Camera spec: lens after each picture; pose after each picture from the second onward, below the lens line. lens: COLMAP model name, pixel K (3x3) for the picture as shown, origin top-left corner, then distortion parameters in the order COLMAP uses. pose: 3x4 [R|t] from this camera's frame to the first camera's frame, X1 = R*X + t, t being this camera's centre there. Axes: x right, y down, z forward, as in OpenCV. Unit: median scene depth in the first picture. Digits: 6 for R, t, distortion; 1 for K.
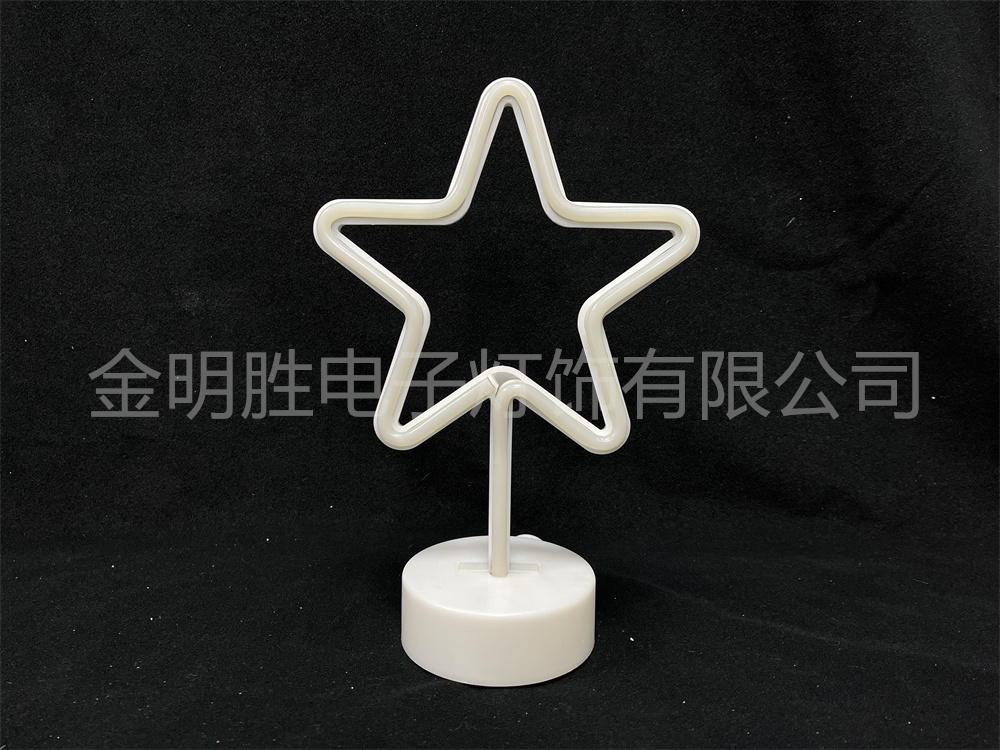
lens RADIAL K [[757.7, 0, 498.4], [0, 757.7, 372.5], [0, 0, 1]] dist [0.112159, 0.026282]
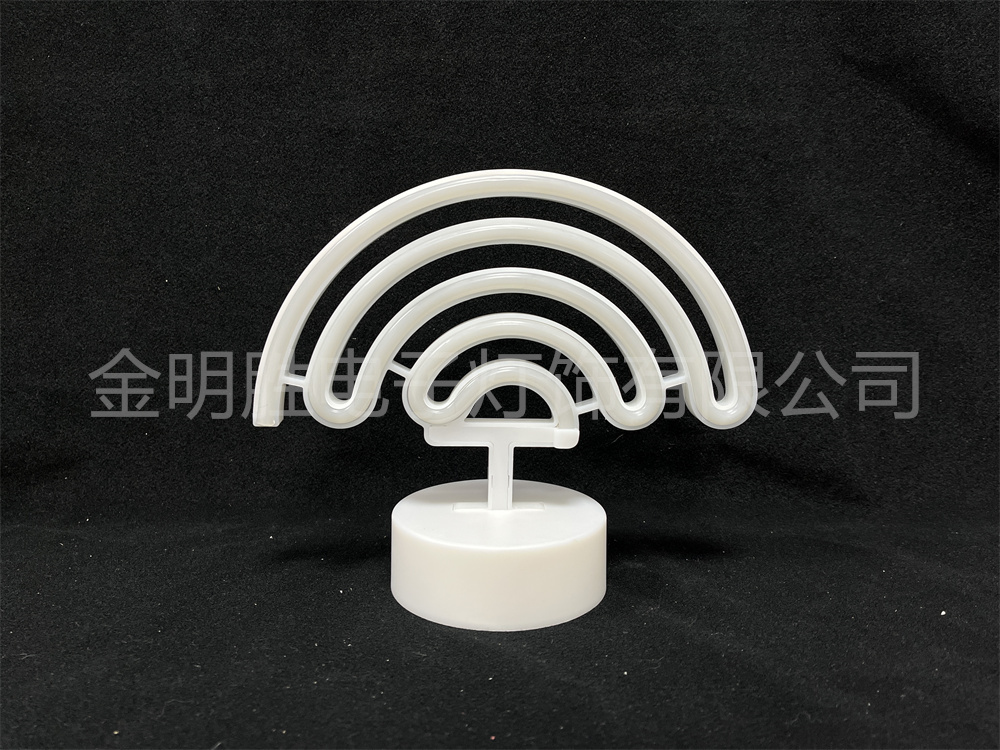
lens RADIAL K [[757.7, 0, 501.8], [0, 757.7, 373.4], [0, 0, 1]] dist [0.112159, 0.026282]
pose [[0.999949, -0.009401, 0.003611, -0.234027], [0.009412, 0.999951, -0.003073, 0.070888], [-0.003582, 0.003106, 0.999989, 0.138817]]
